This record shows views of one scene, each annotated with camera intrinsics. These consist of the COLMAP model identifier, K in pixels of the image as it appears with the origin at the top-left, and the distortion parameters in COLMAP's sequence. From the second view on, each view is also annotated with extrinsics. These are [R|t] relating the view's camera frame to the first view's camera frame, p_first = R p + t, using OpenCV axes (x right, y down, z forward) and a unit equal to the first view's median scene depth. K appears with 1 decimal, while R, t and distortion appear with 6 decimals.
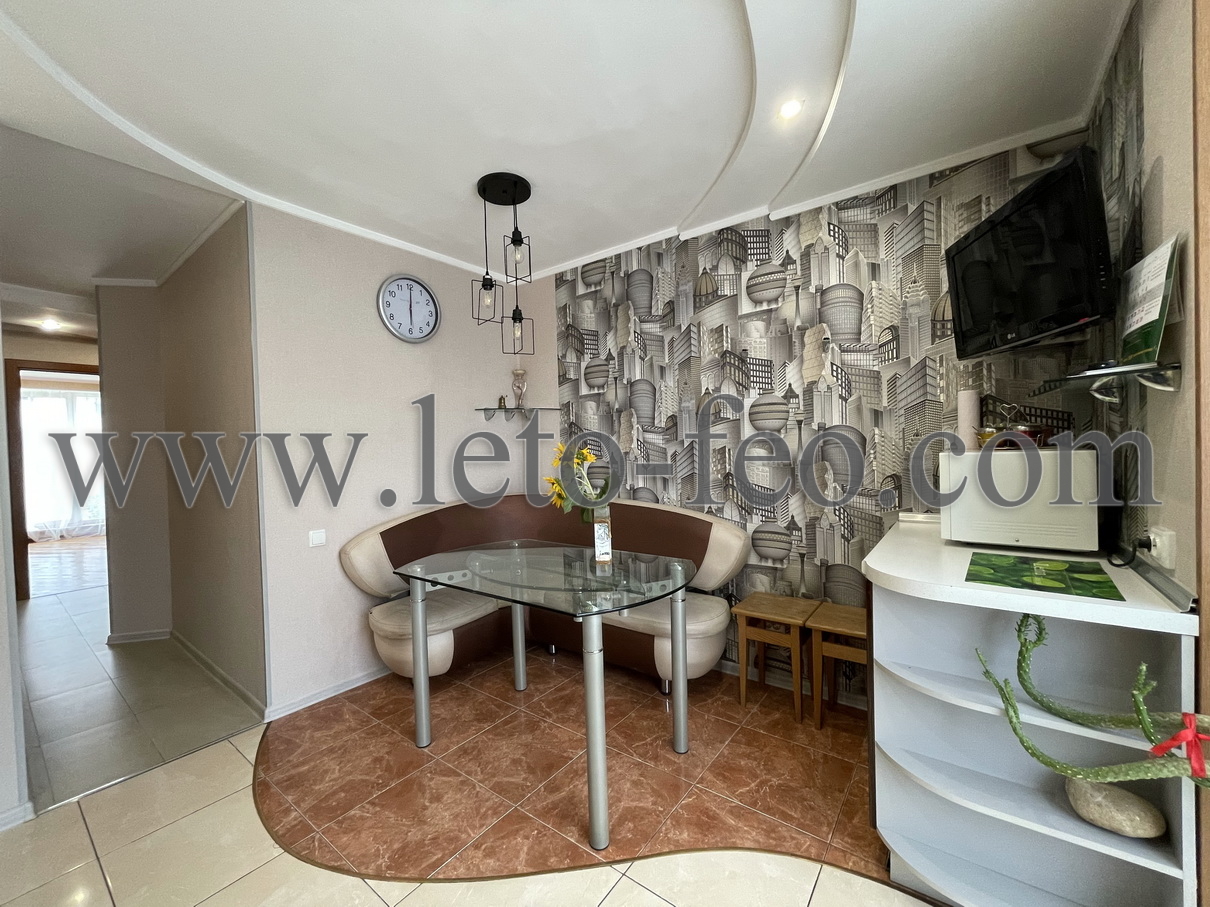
lens RADIAL K [[488.4, 0, 599.7], [0, 488.4, 455.9], [0, 0, 1]] dist [-0.001843, 0.000363]
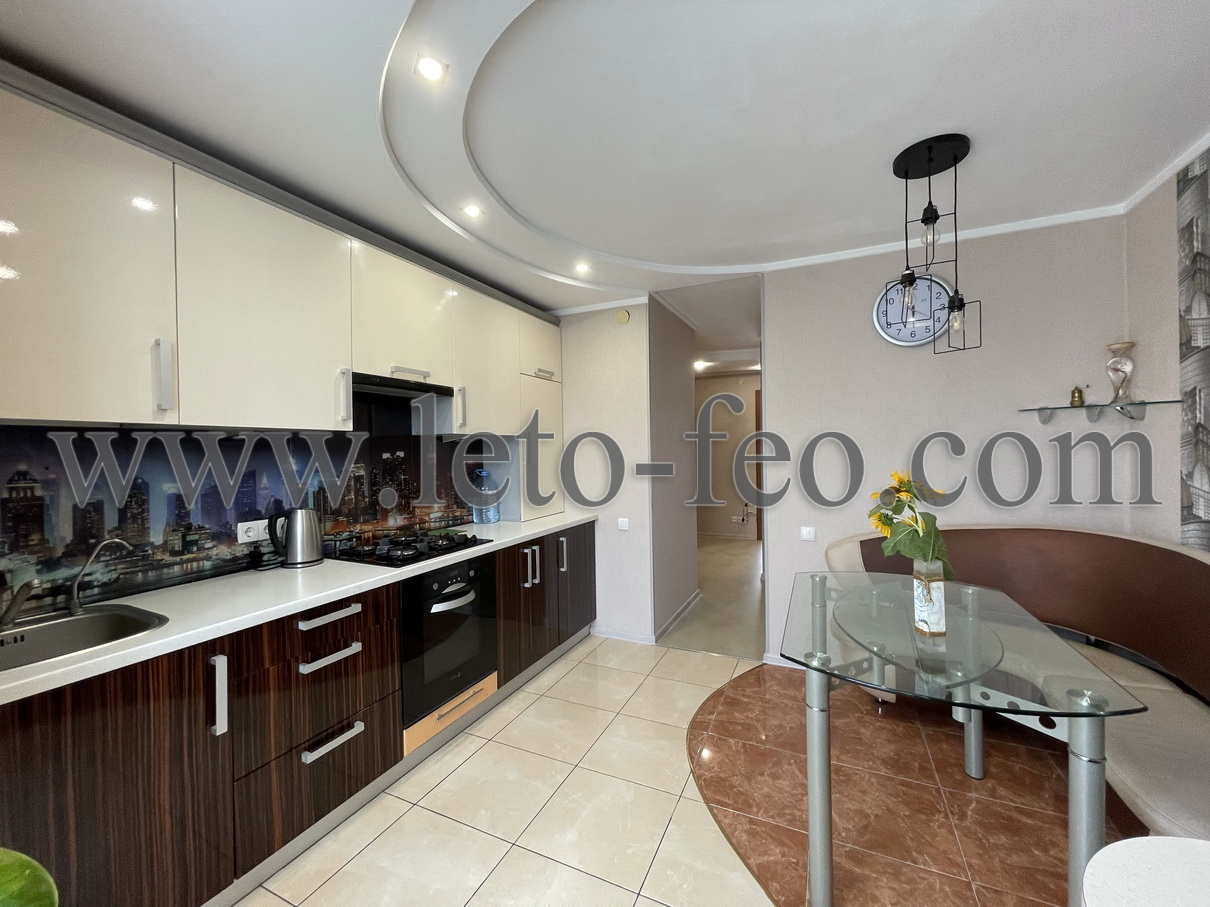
lens RADIAL K [[488.4, 0, 599.7], [0, 488.4, 455.9], [0, 0, 1]] dist [-0.001843, 0.000363]
pose [[0.206542, 0.035292, -0.977801, 0.524240], [-0.009986, 0.999373, 0.033961, -0.062805], [0.978387, 0.002750, 0.206765, 0.284882]]
